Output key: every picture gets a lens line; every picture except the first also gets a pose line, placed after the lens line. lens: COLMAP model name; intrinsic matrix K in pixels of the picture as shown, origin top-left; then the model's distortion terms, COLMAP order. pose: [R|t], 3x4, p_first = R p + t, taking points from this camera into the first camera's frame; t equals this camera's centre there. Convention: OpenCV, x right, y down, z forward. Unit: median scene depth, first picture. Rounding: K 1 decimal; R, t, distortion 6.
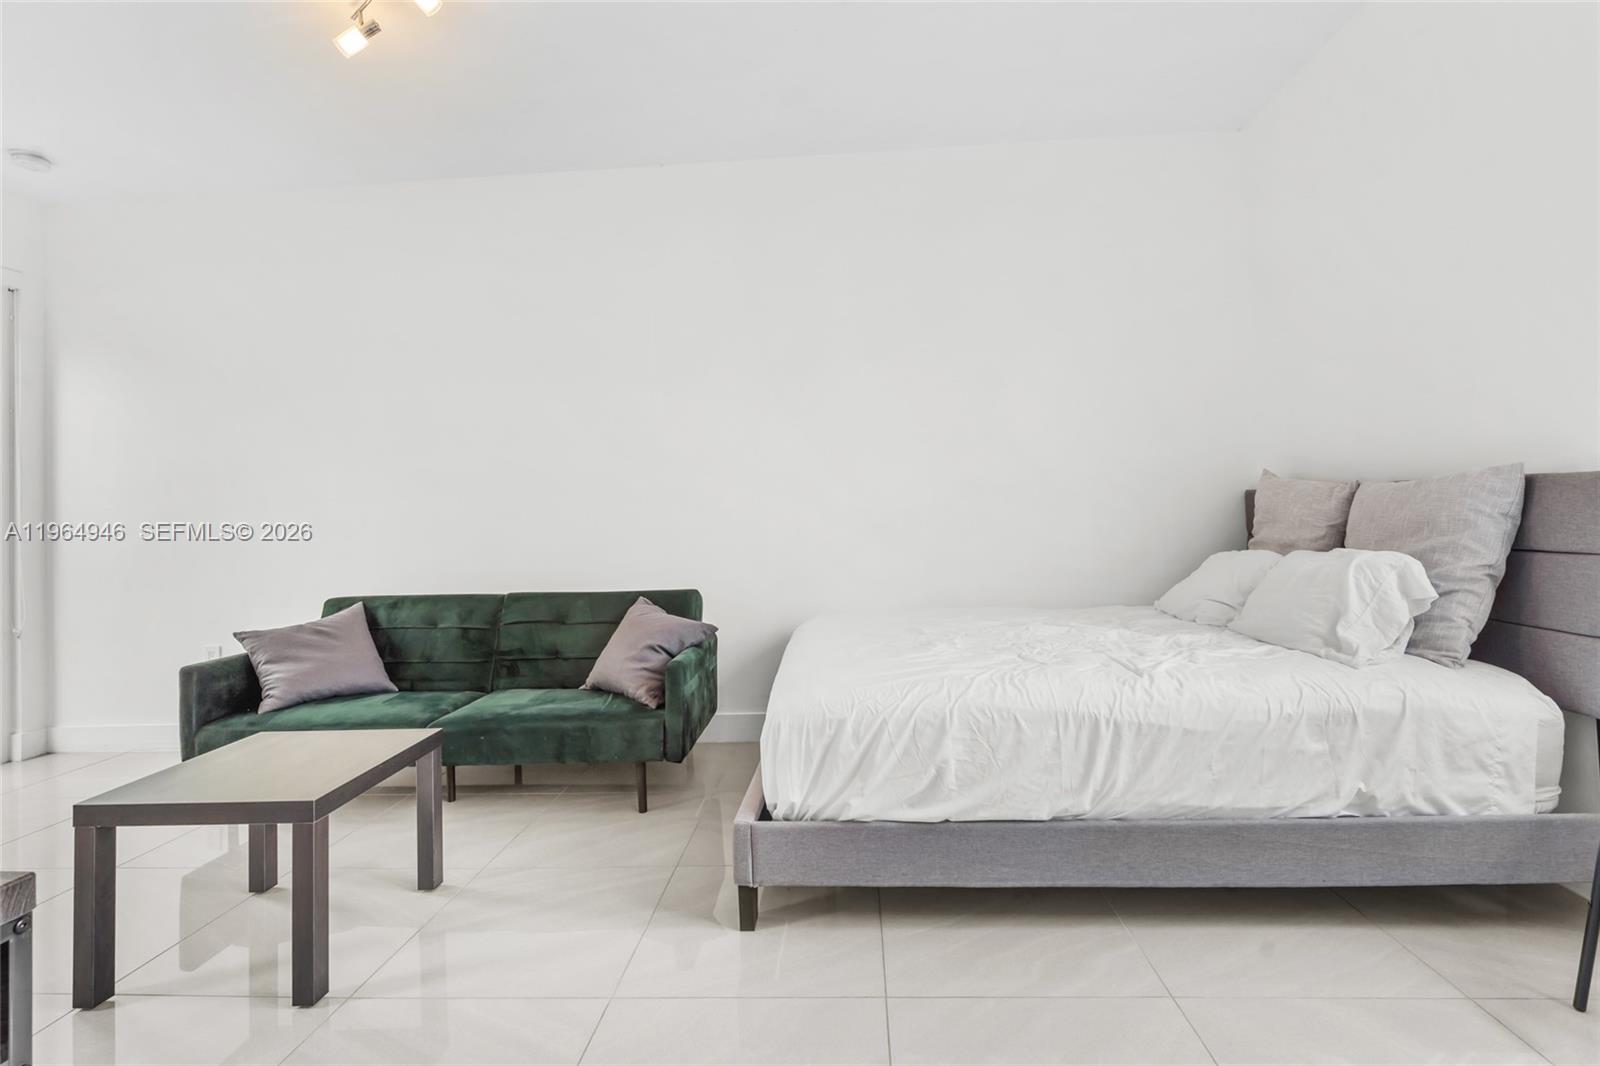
lens RADIAL K [[737.4, 0, 796.1], [0, 737.4, 504.0], [0, 0, 1]] dist [-0.000826, 0.000099]
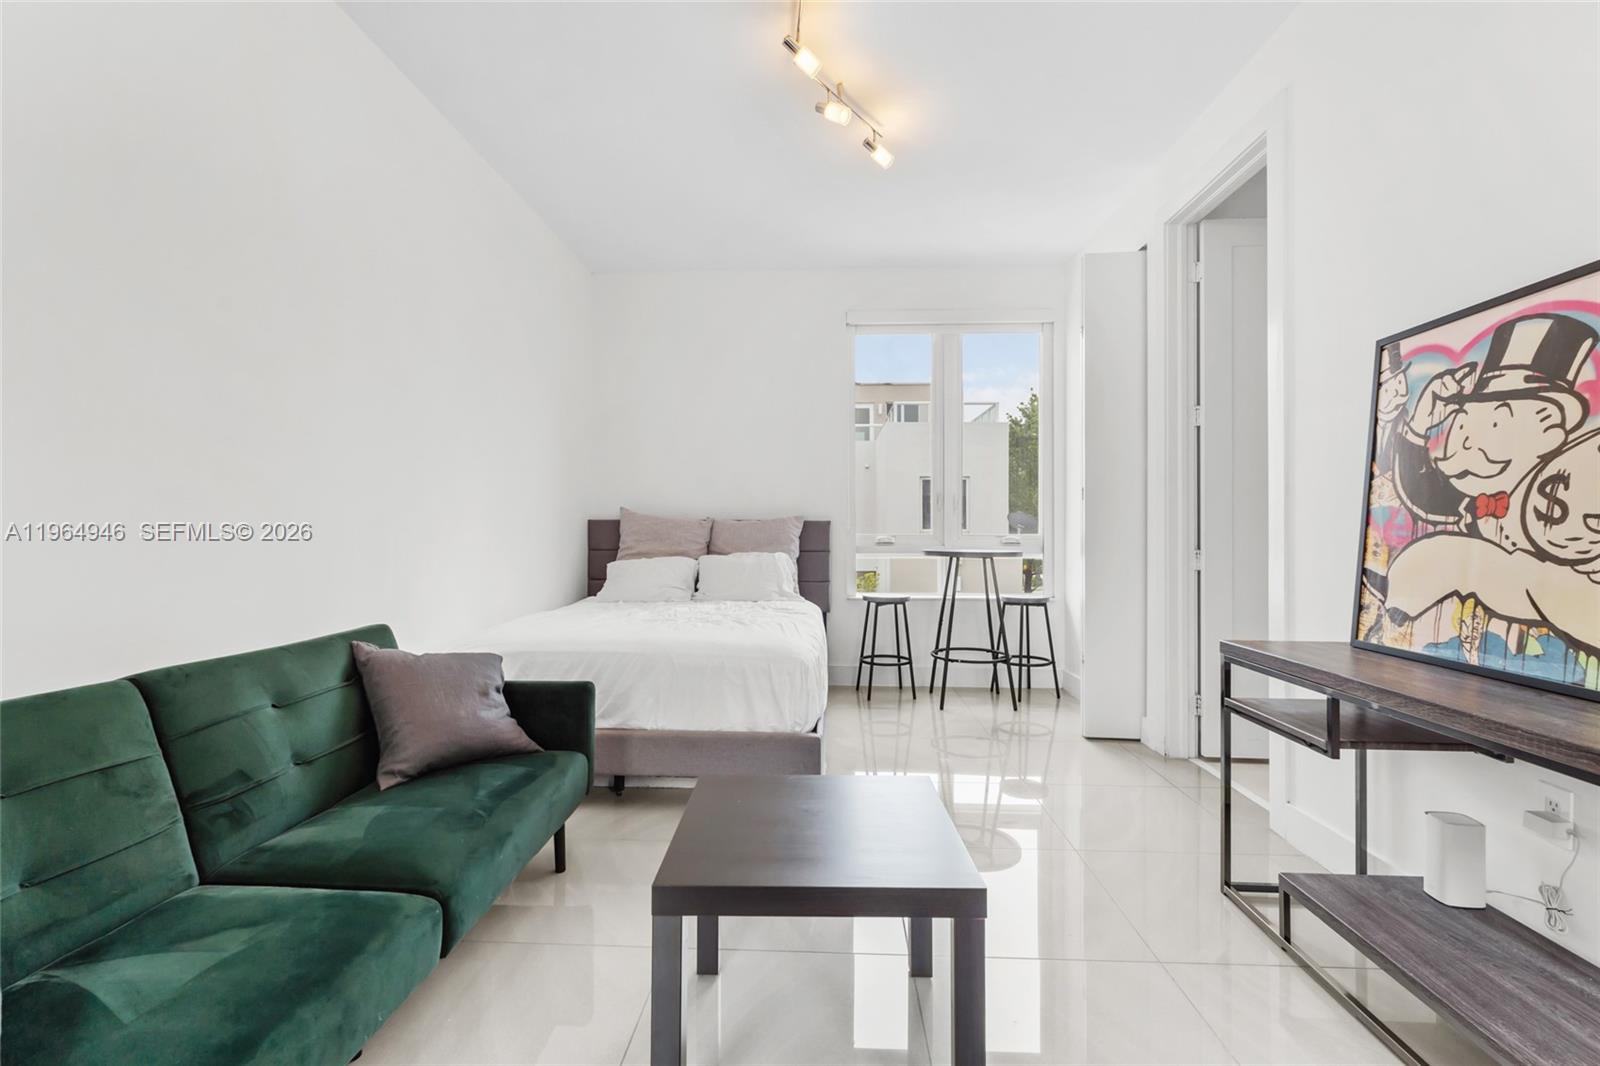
lens RADIAL K [[721.9, 0, 796.1], [0, 721.9, 525.4], [0, 0, 1]] dist [-0.000127, 0.000413]
pose [[-0.024481, 0.041053, 0.998857, -1.144733], [-0.010347, 0.999093, -0.041316, 0.059443], [-0.999647, -0.011347, -0.024034, 0.825740]]
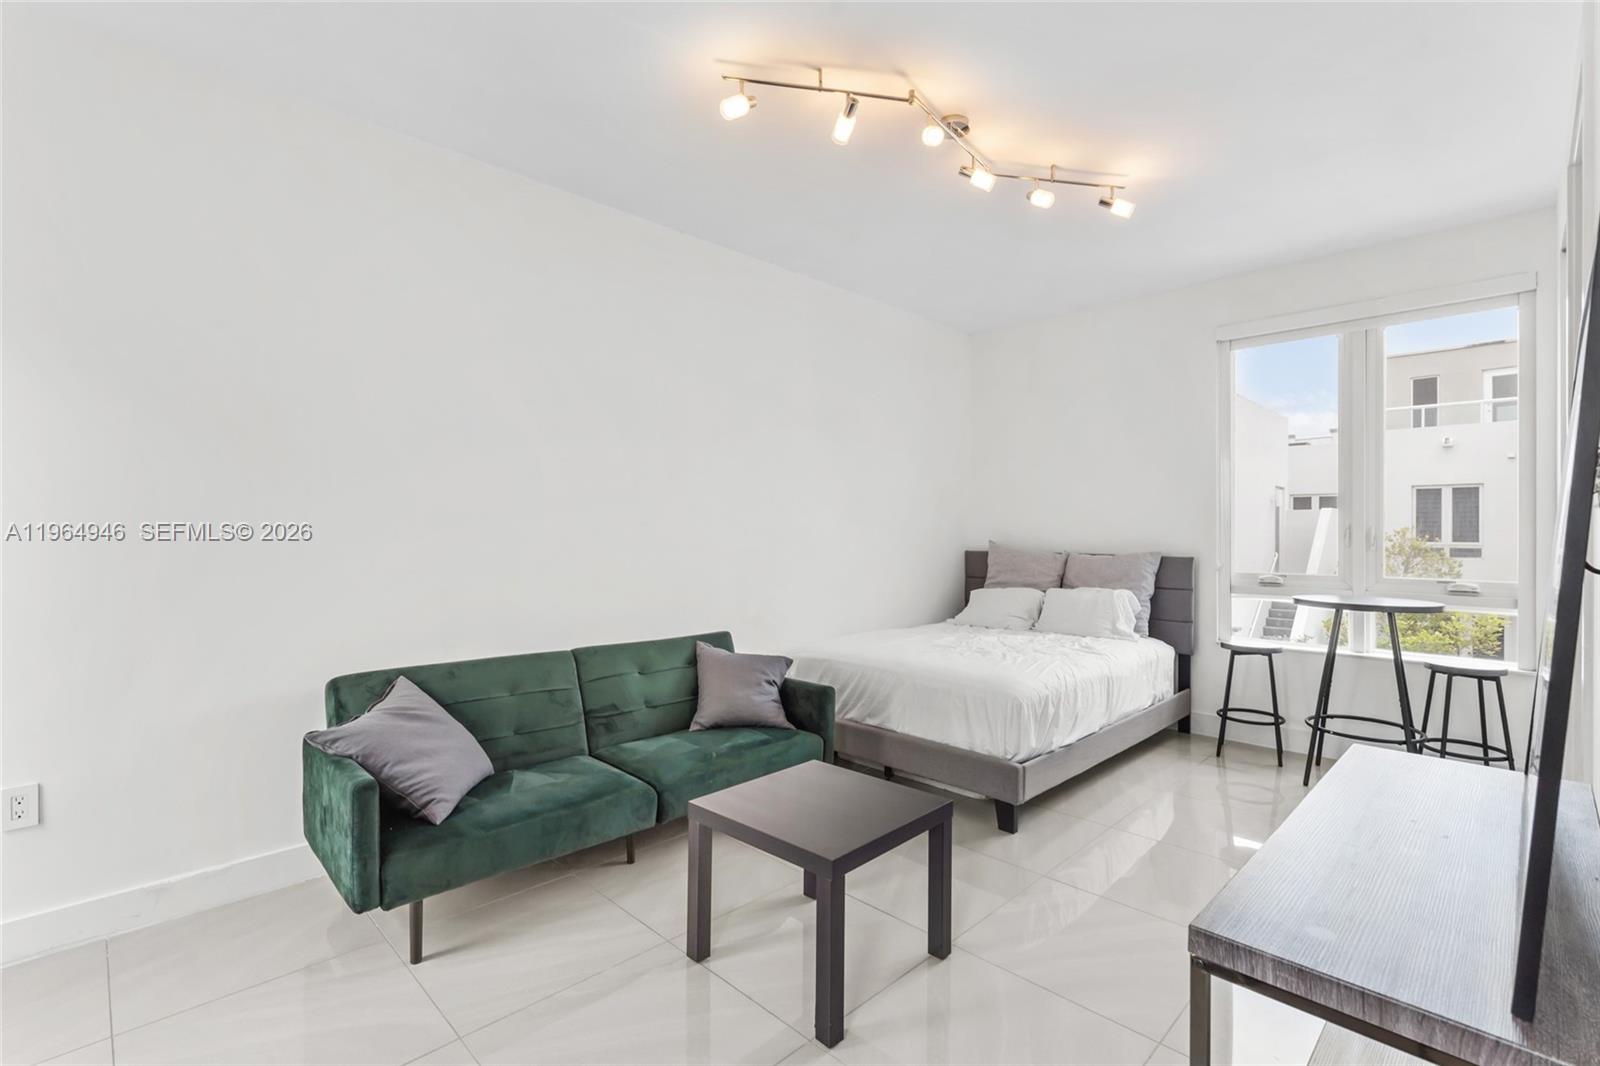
lens RADIAL K [[727.5, 0, 800.0], [0, 727.5, 533.0], [0, 0, 1]] dist [-0.001555, 0.000021]
pose [[0.654851, 0.037605, 0.754822, -1.226233], [-0.034684, 0.999204, -0.019690, -0.023320], [-0.754962, -0.013287, 0.655634, 0.246926]]
